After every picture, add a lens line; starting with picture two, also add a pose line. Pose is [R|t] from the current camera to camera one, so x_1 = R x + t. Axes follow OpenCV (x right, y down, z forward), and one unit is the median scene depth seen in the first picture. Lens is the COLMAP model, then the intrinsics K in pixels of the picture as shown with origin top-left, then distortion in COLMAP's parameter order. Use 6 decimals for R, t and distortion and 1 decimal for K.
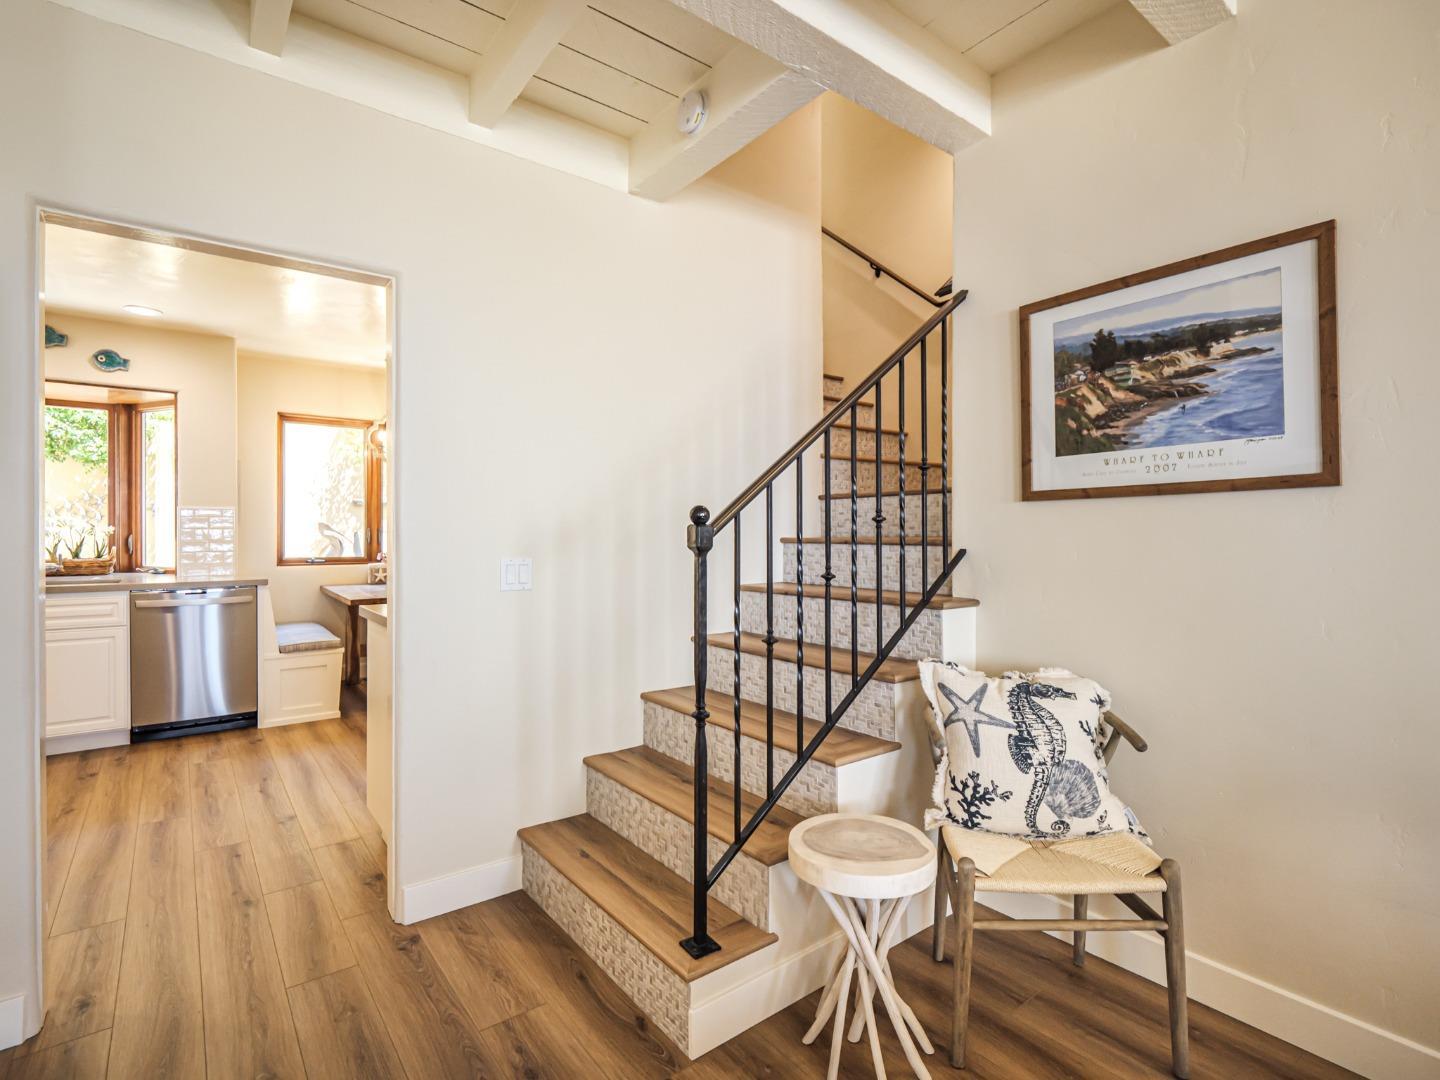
lens RADIAL K [[707.6, 0, 715.5], [0, 707.6, 534.9], [0, 0, 1]] dist [-0.004848, 0.000001]
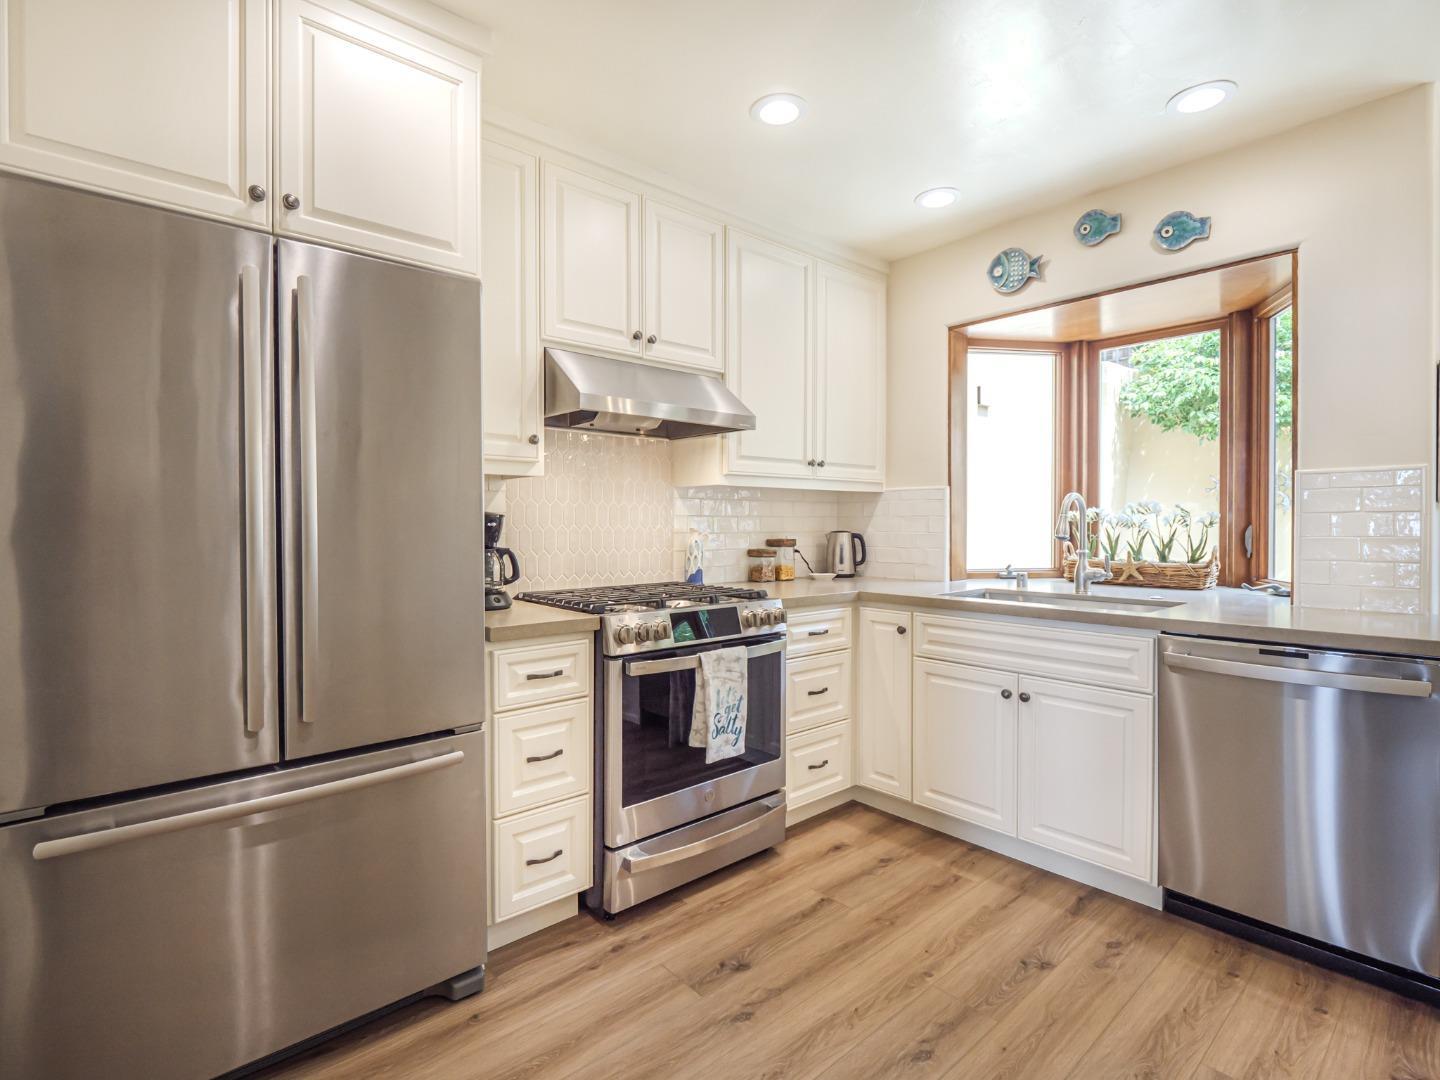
lens RADIAL K [[707.6, 0, 715.5], [0, 707.6, 534.9], [0, 0, 1]] dist [-0.004848, 0.000001]
pose [[0.069649, 0.009049, -0.997531, -0.370581], [-0.003456, 0.999955, 0.008830, 0.004922], [0.997566, 0.002832, 0.069677, 0.720230]]
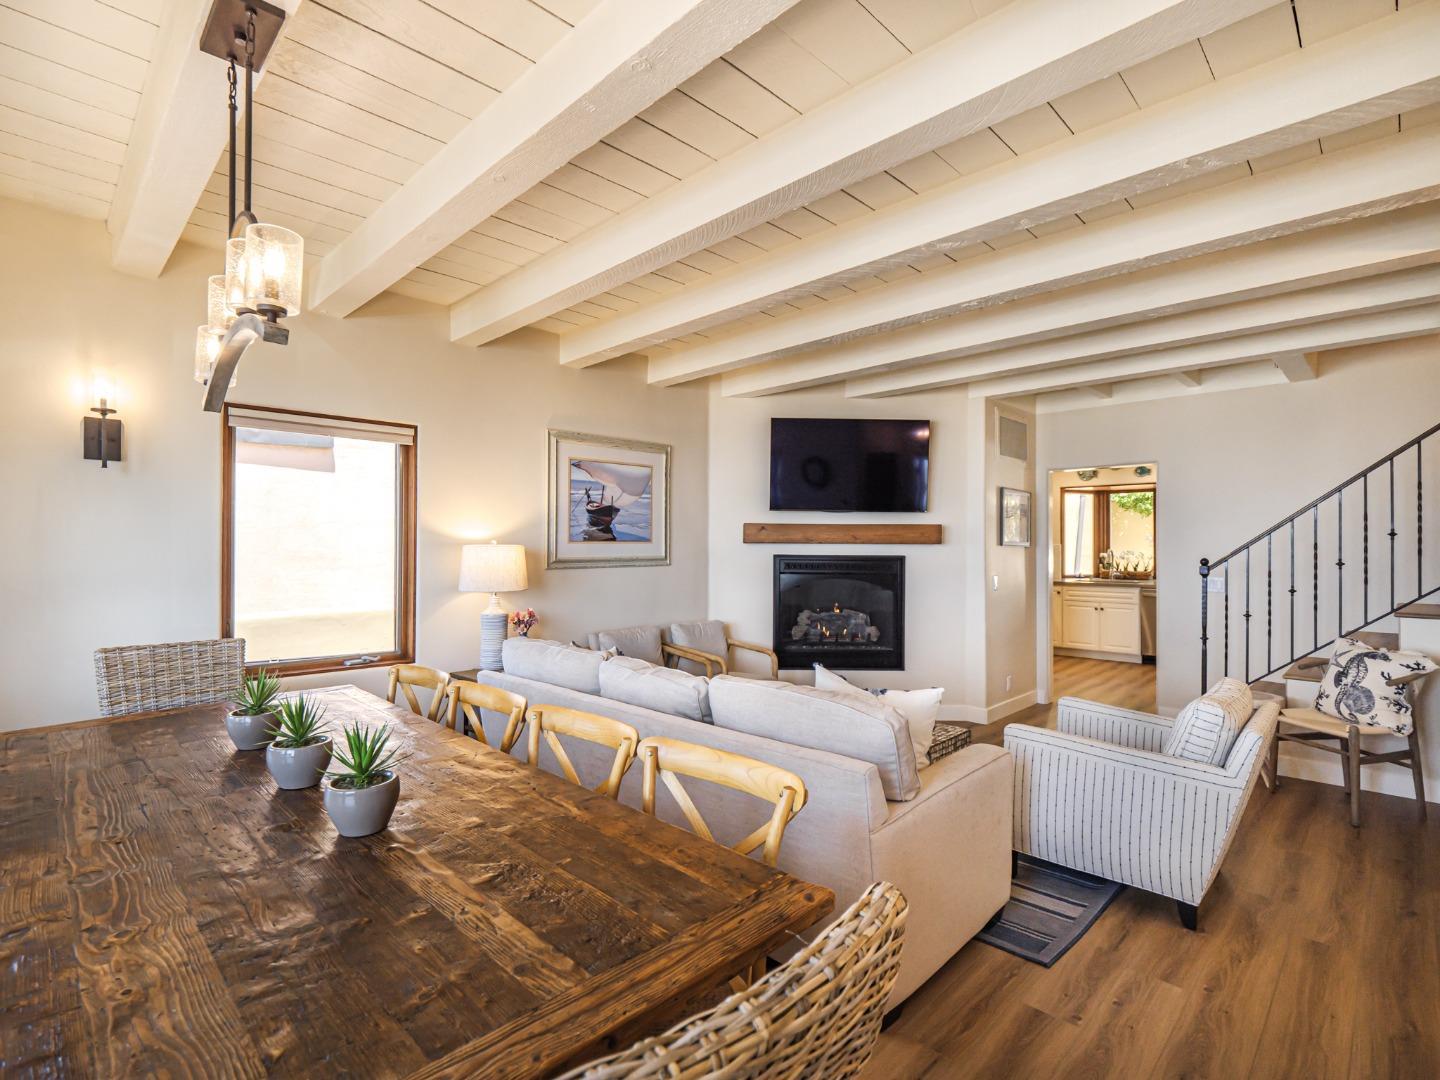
lens RADIAL K [[707.6, 0, 715.5], [0, 707.6, 534.9], [0, 0, 1]] dist [-0.004848, 0.000001]
pose [[0.145892, -0.012331, -0.989224, 1.162228], [-0.010822, 0.999843, -0.014060, -0.035750], [0.989241, 0.012756, 0.145736, -0.592058]]
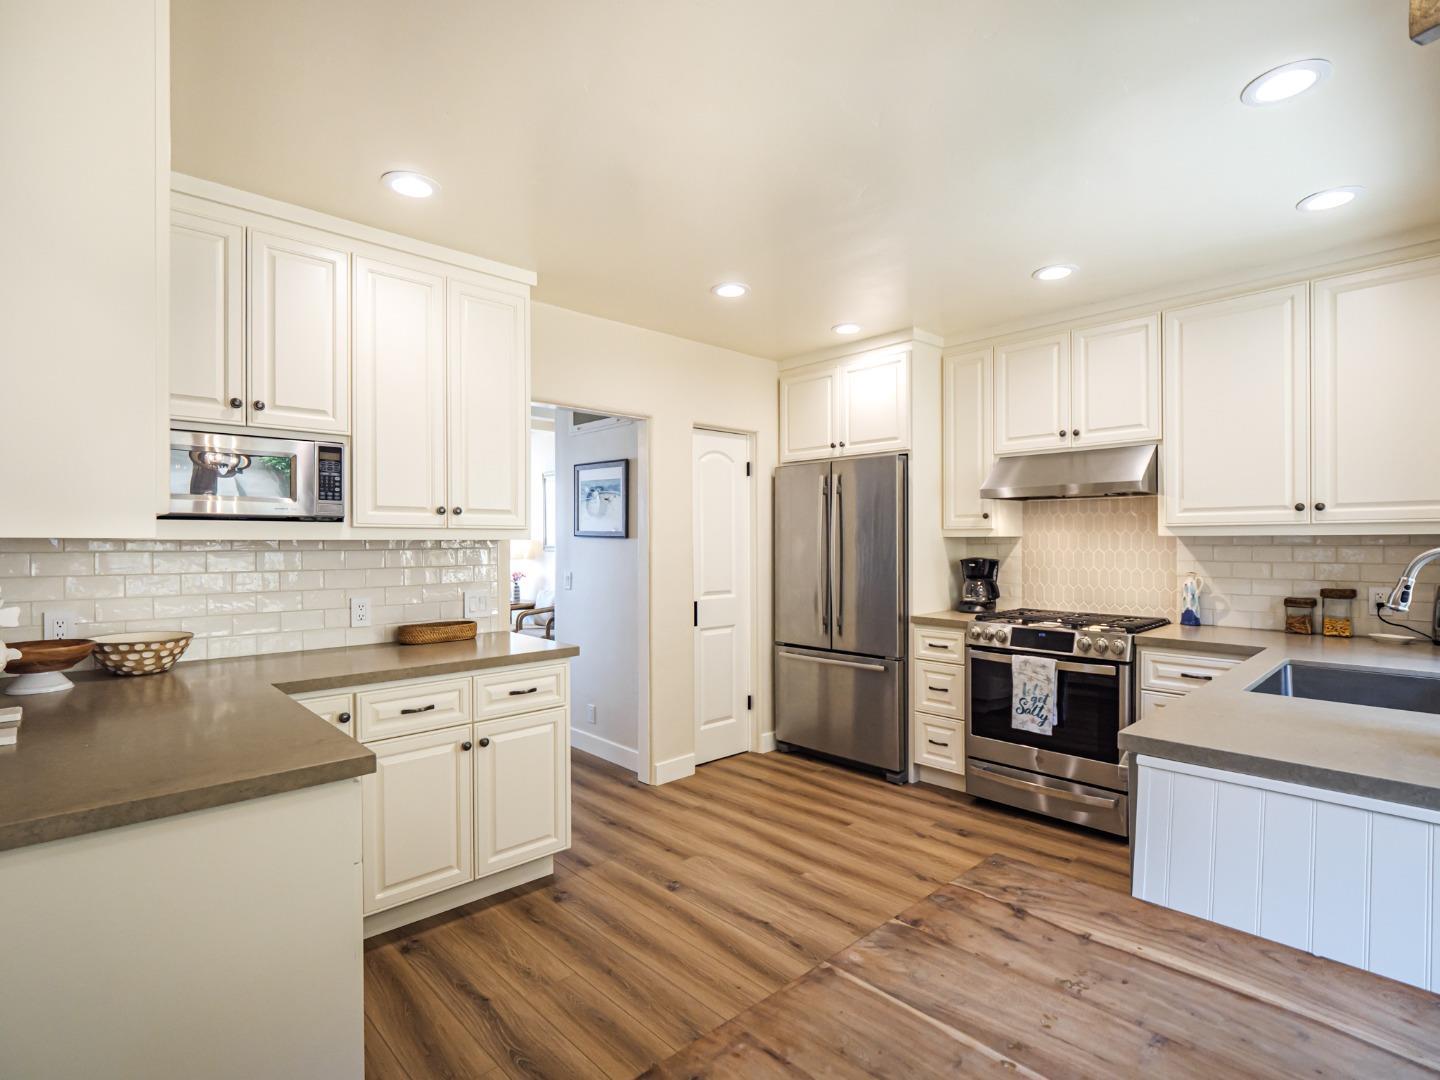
lens RADIAL K [[707.6, 0, 715.5], [0, 707.6, 534.9], [0, 0, 1]] dist [-0.004848, 0.000001]
pose [[-0.993505, -0.000871, -0.113783, -0.490599], [-0.001227, 0.999995, 0.003058, -0.052339], [0.113780, 0.003178, -0.993501, 1.698972]]
